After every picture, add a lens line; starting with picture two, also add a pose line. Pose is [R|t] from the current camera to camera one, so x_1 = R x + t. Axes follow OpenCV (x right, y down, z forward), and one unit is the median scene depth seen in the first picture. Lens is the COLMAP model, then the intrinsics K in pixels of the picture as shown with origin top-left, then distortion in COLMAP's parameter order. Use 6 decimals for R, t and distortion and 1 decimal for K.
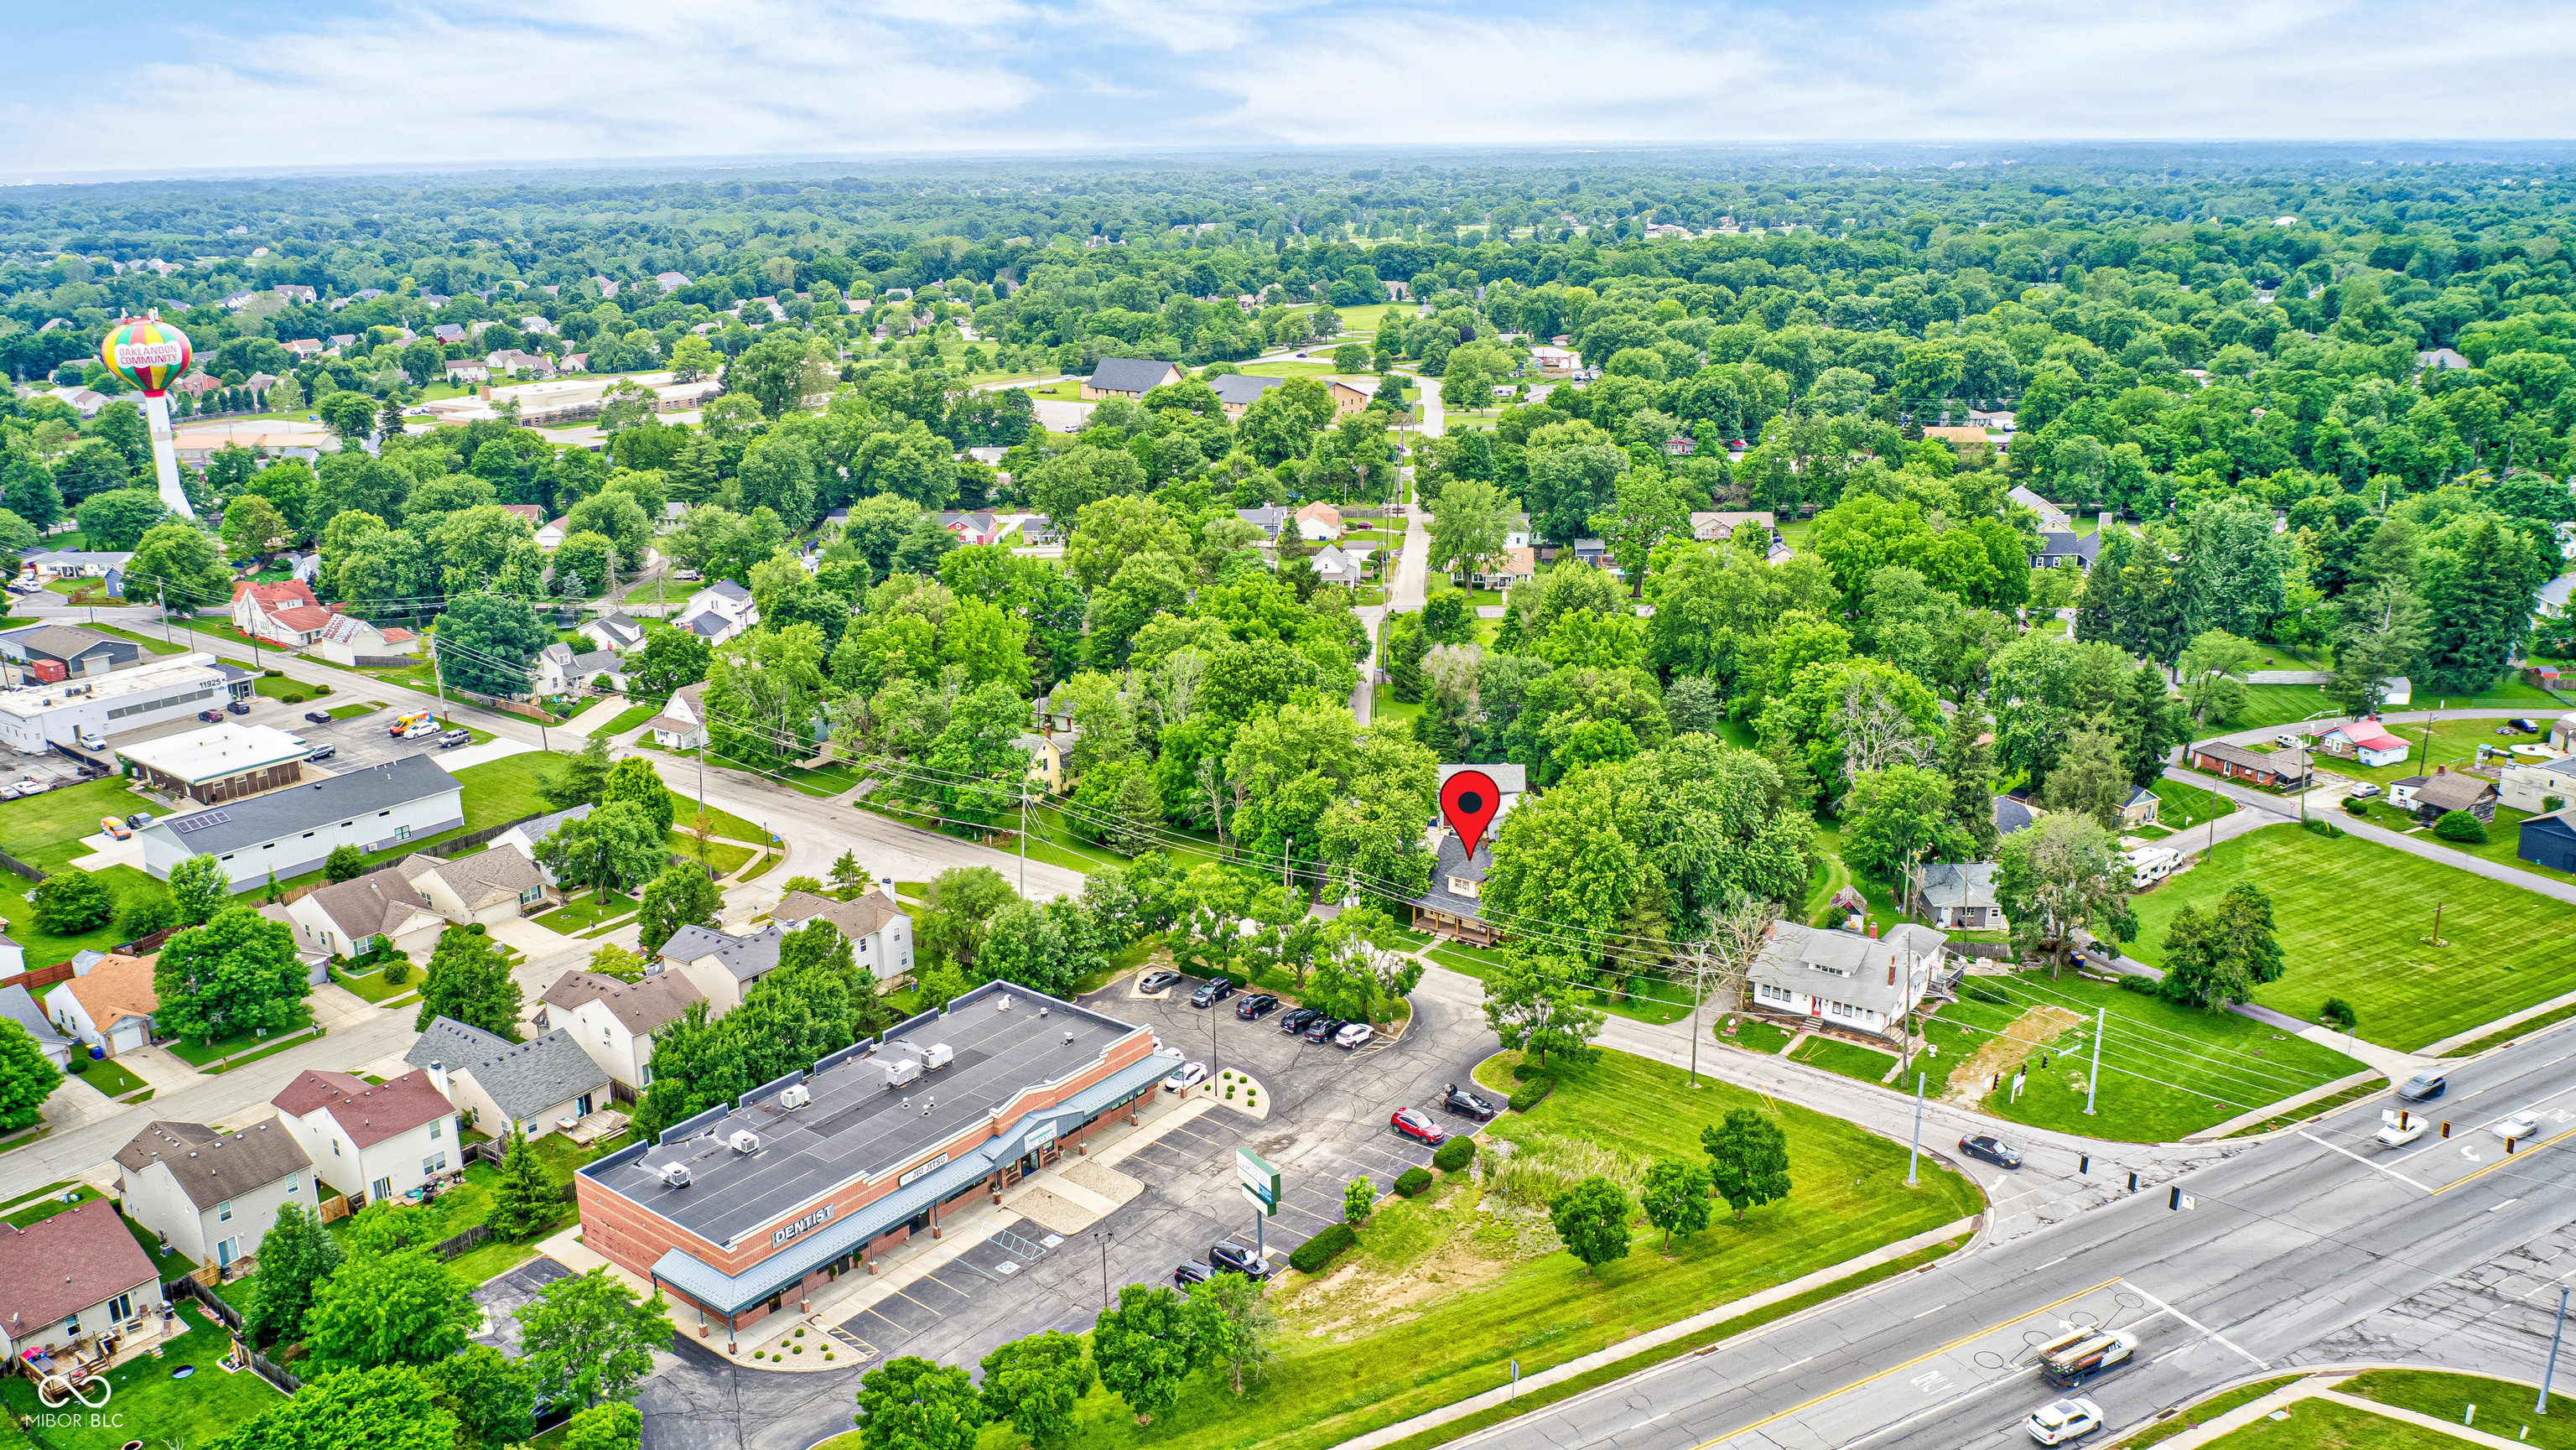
lens RADIAL K [[1941.0, 0, 1288.0], [0, 1941.0, 725.0], [0, 0, 1]] dist [-0.031268, -0.004396]
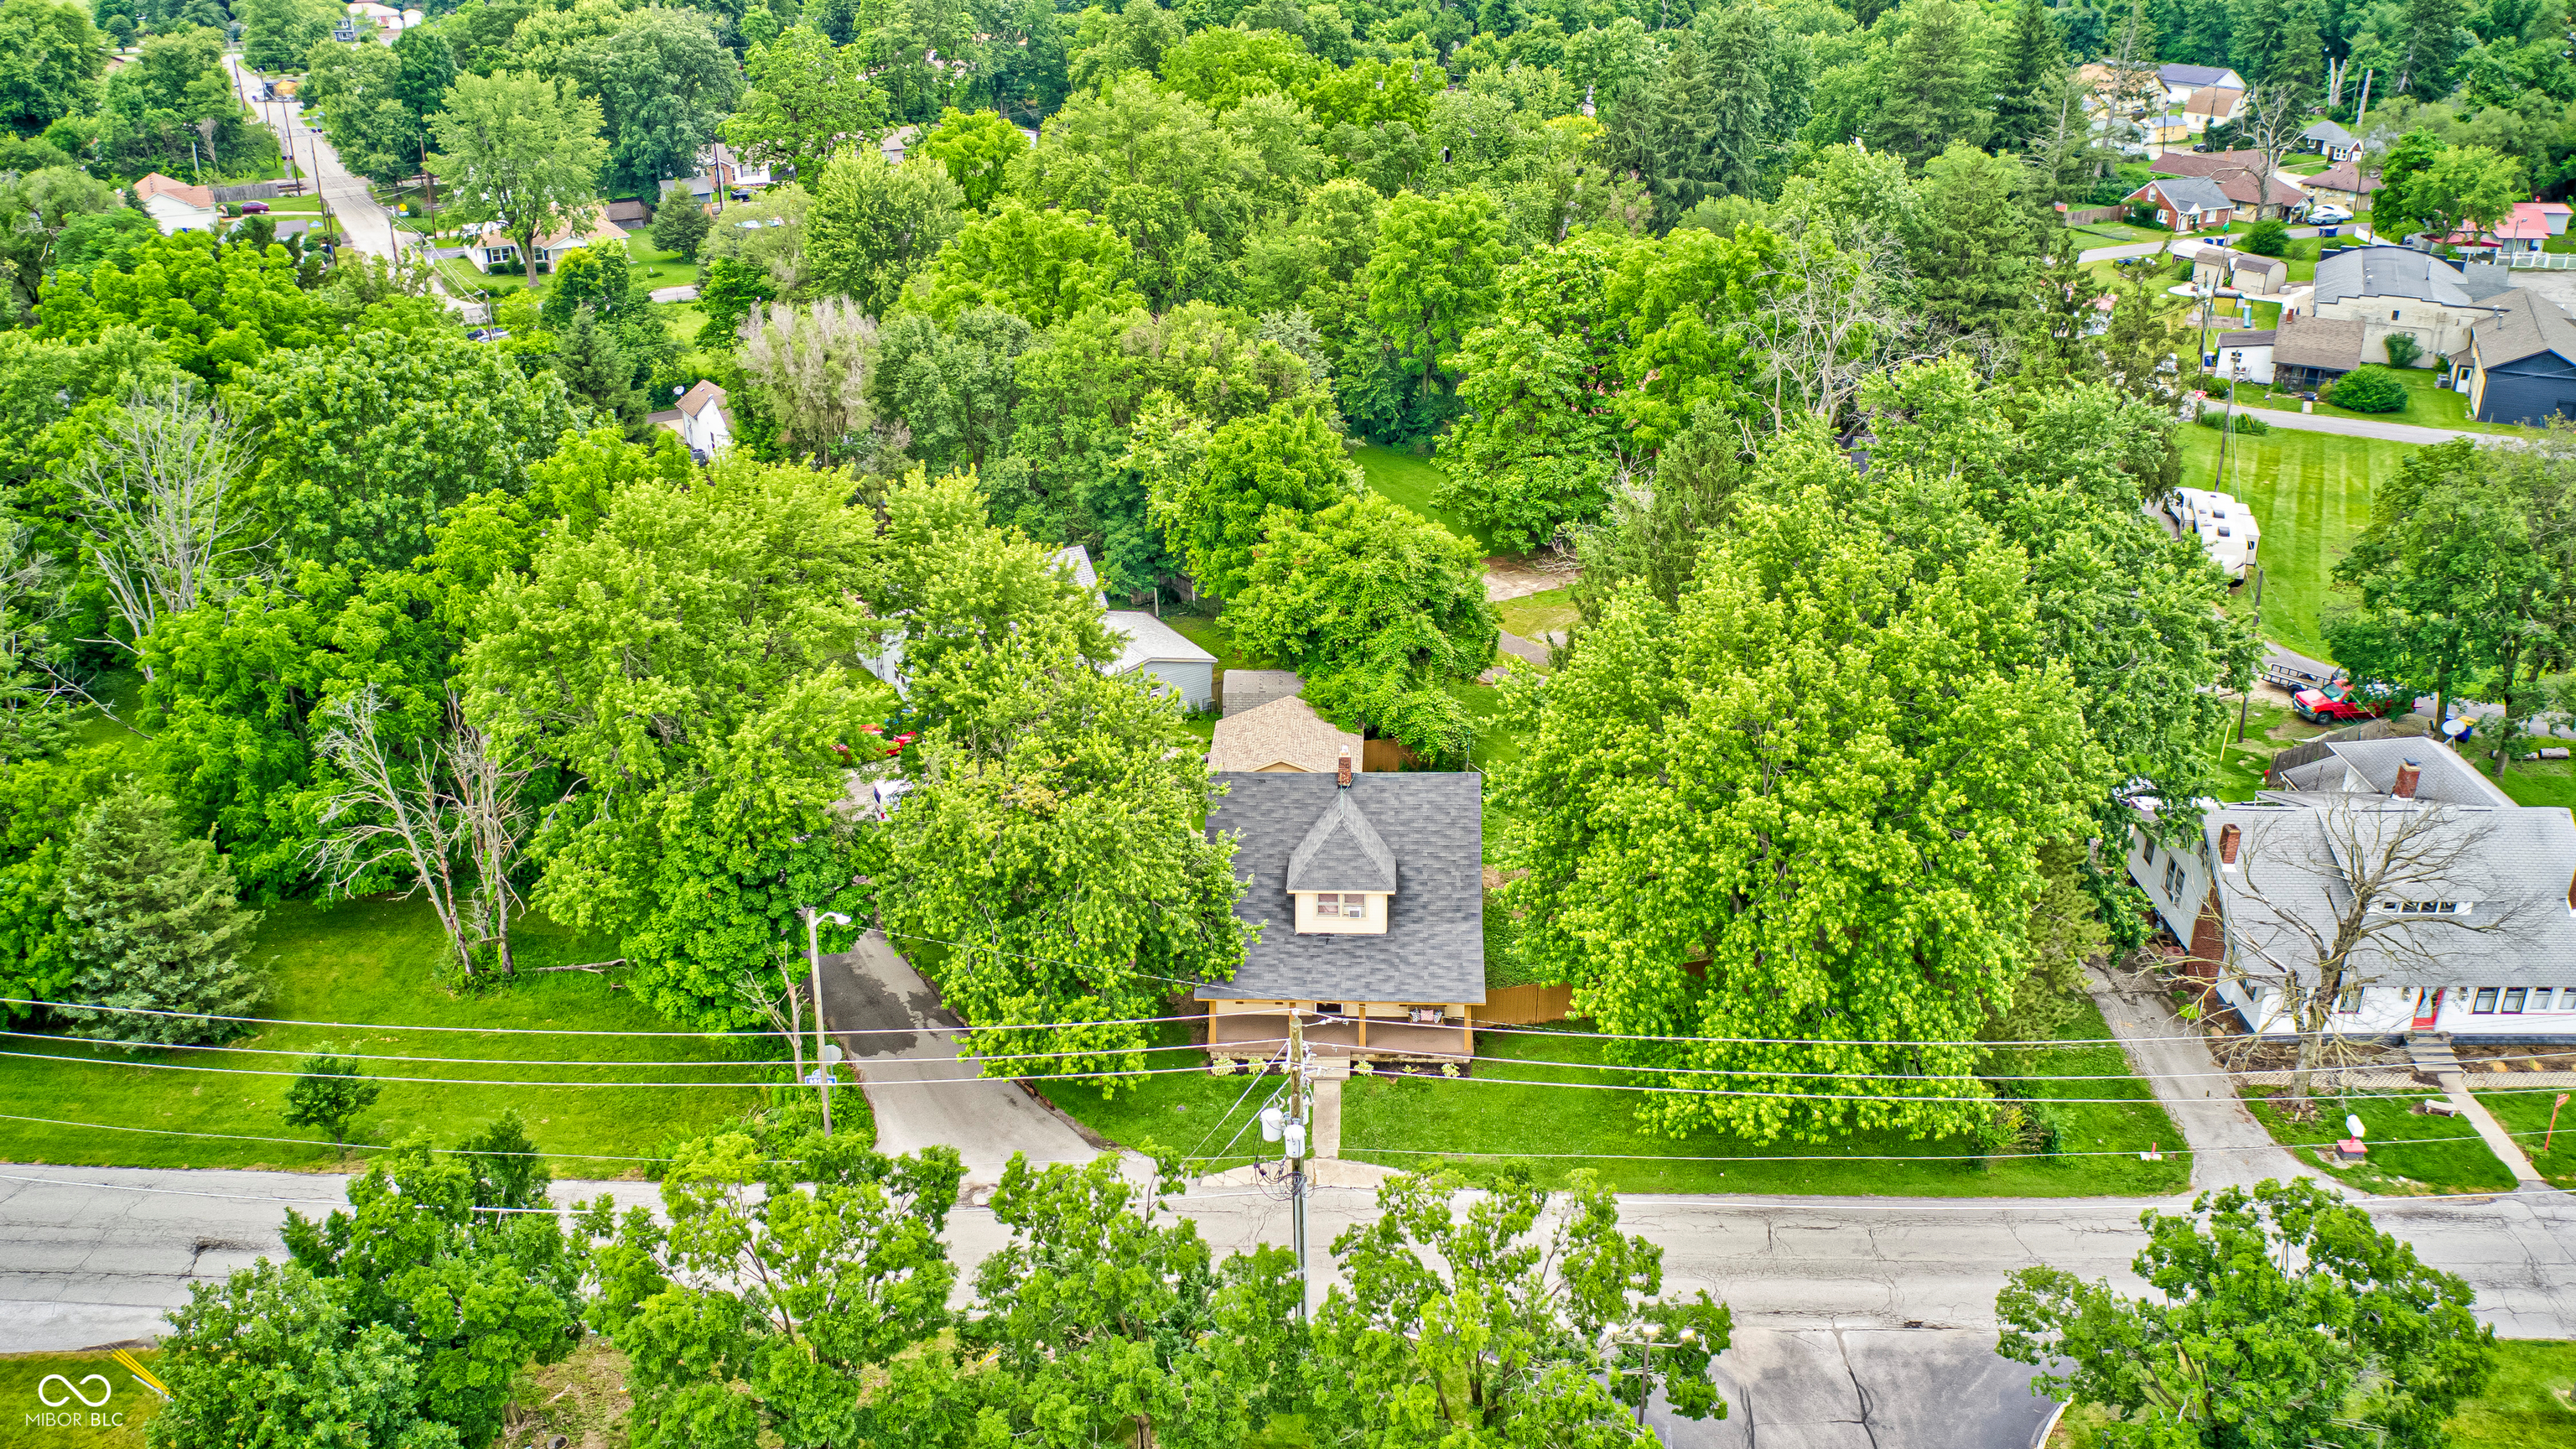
lens RADIAL K [[1940.9, 0, 1288.0], [0, 1940.9, 724.5], [0, 0, 1]] dist [-0.031268, -0.004396]
pose [[0.819590, -0.225947, 0.526518, -0.080362], [0.153595, 0.971967, 0.178015, -0.011047], [-0.551980, -0.065029, 0.831318, 0.612419]]
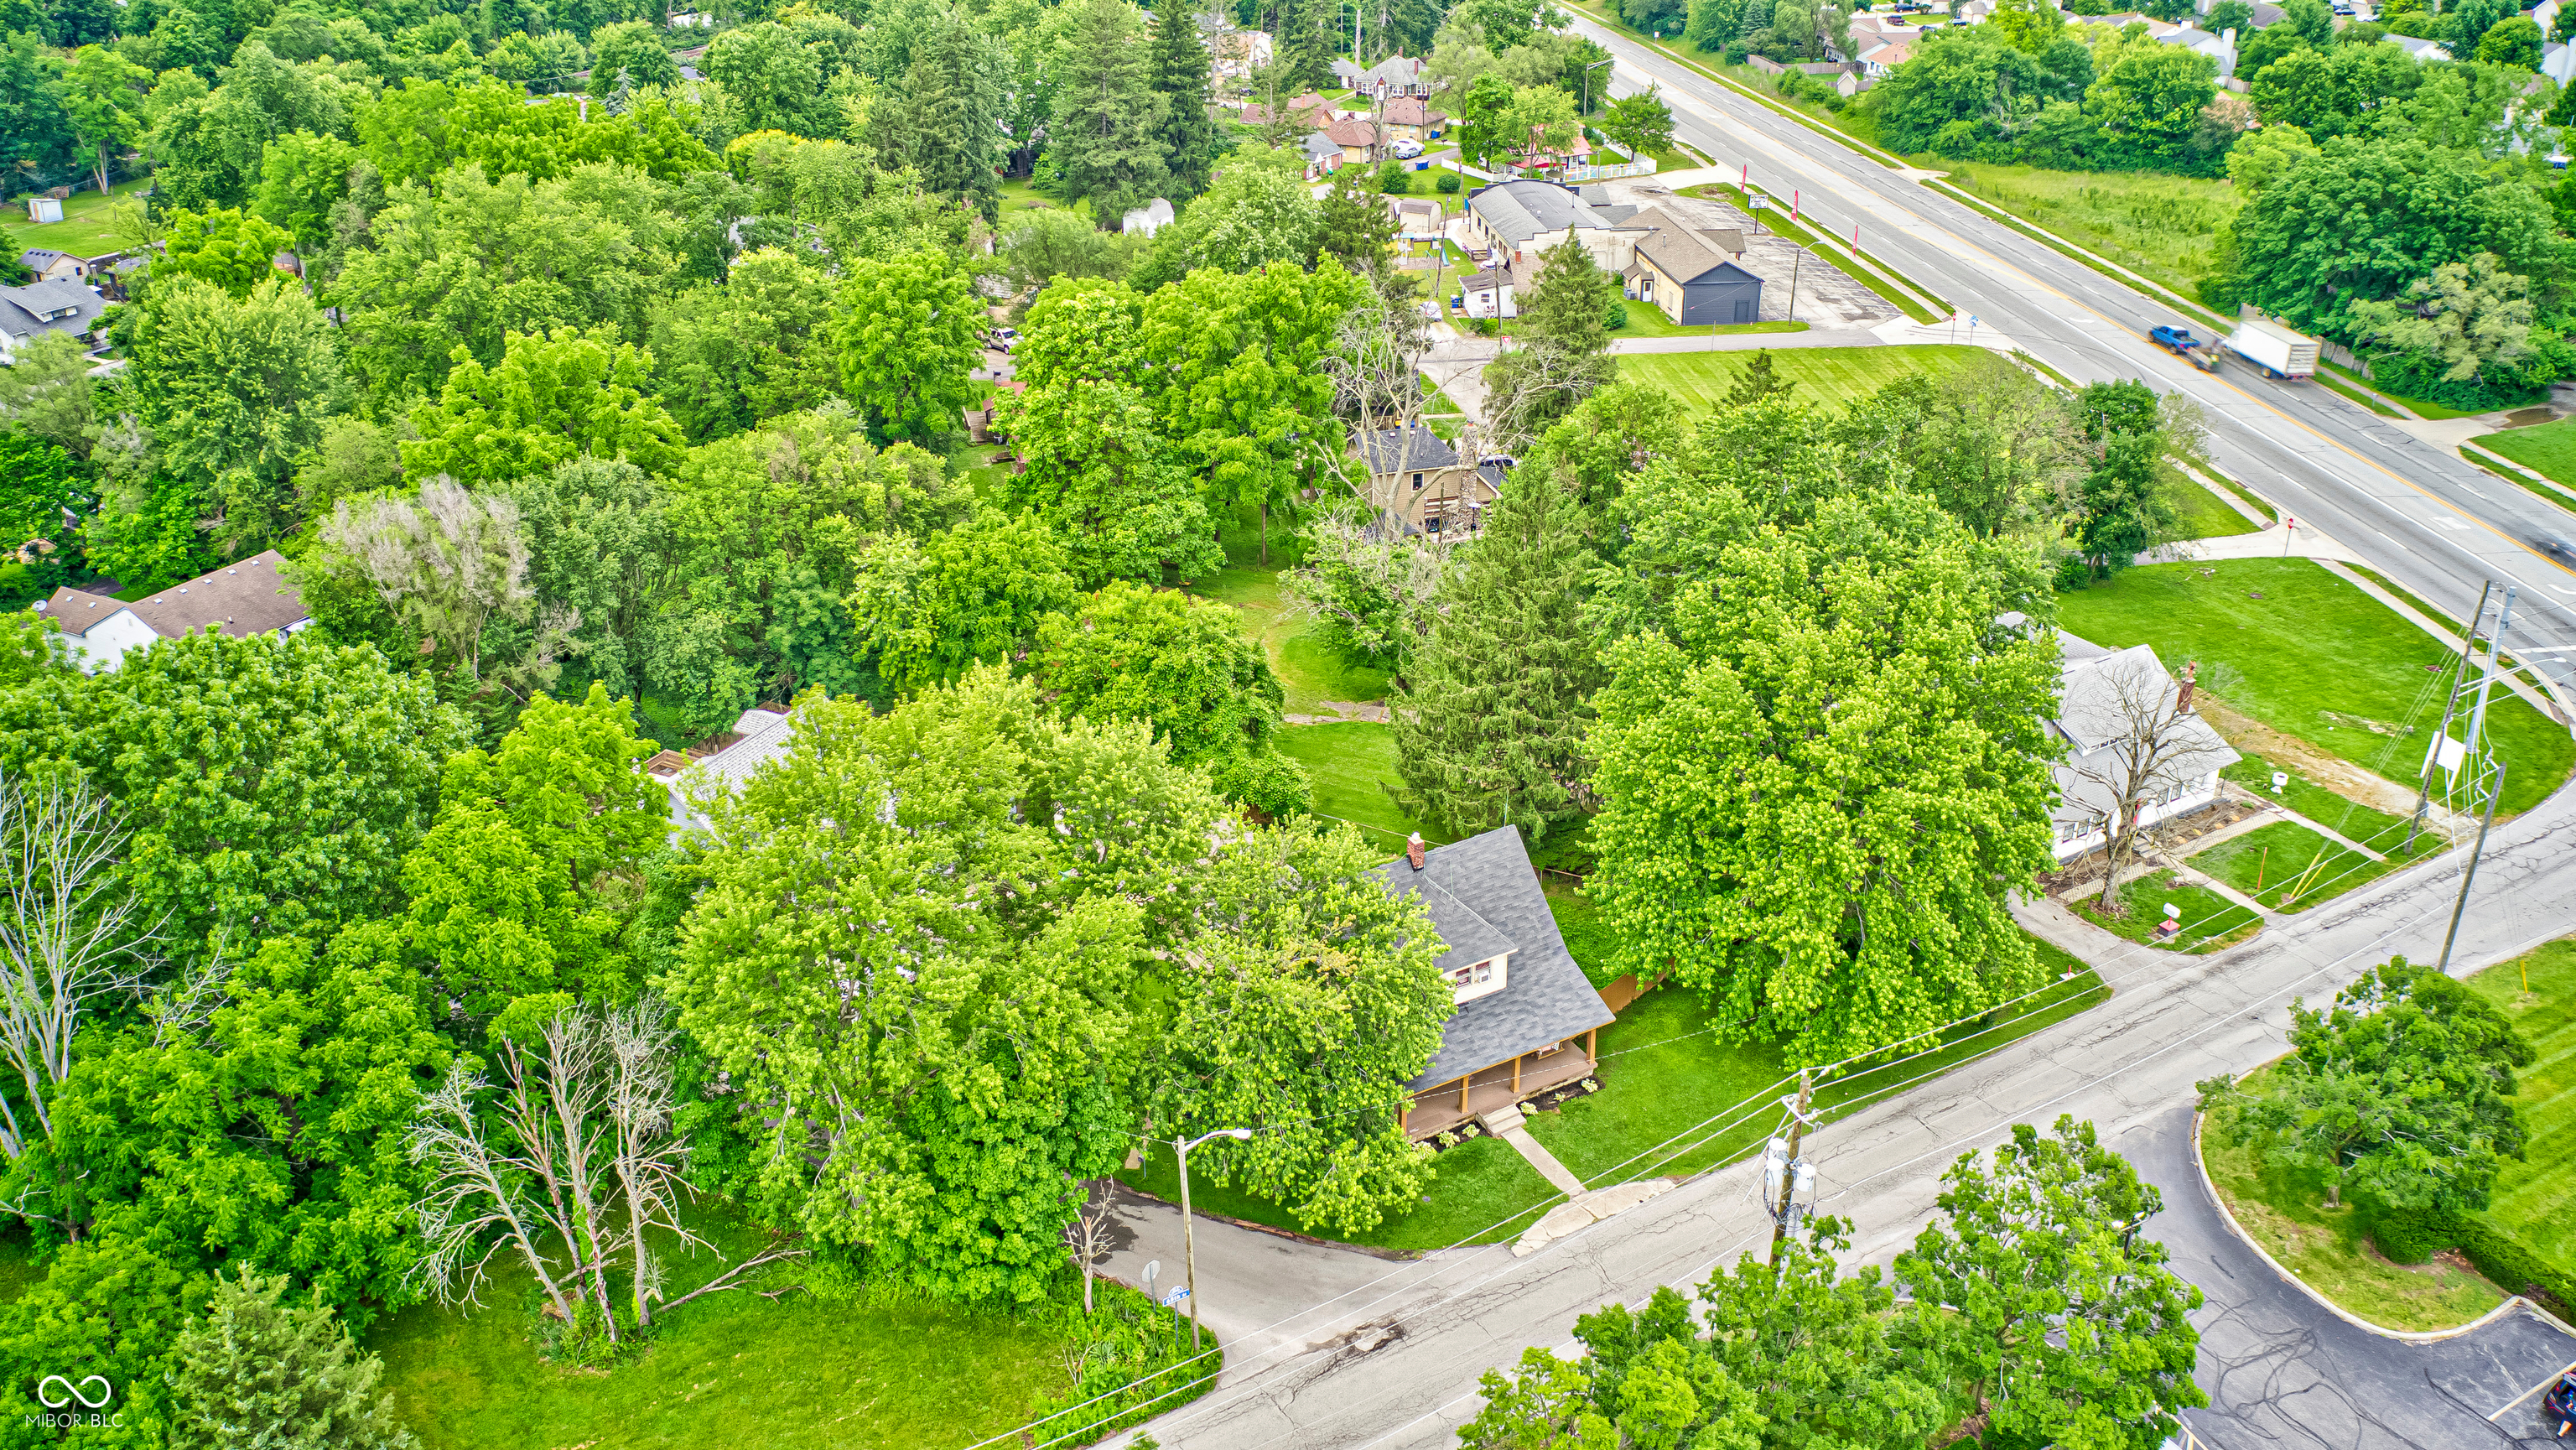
lens RADIAL K [[1941.0, 0, 1288.0], [0, 1941.0, 725.0], [0, 0, 1]] dist [-0.031268, -0.004396]
pose [[0.396177, -0.395259, 0.828743, -0.190929], [0.260695, 0.913876, 0.311237, -0.078736], [-0.880387, 0.092744, 0.465098, 0.725072]]
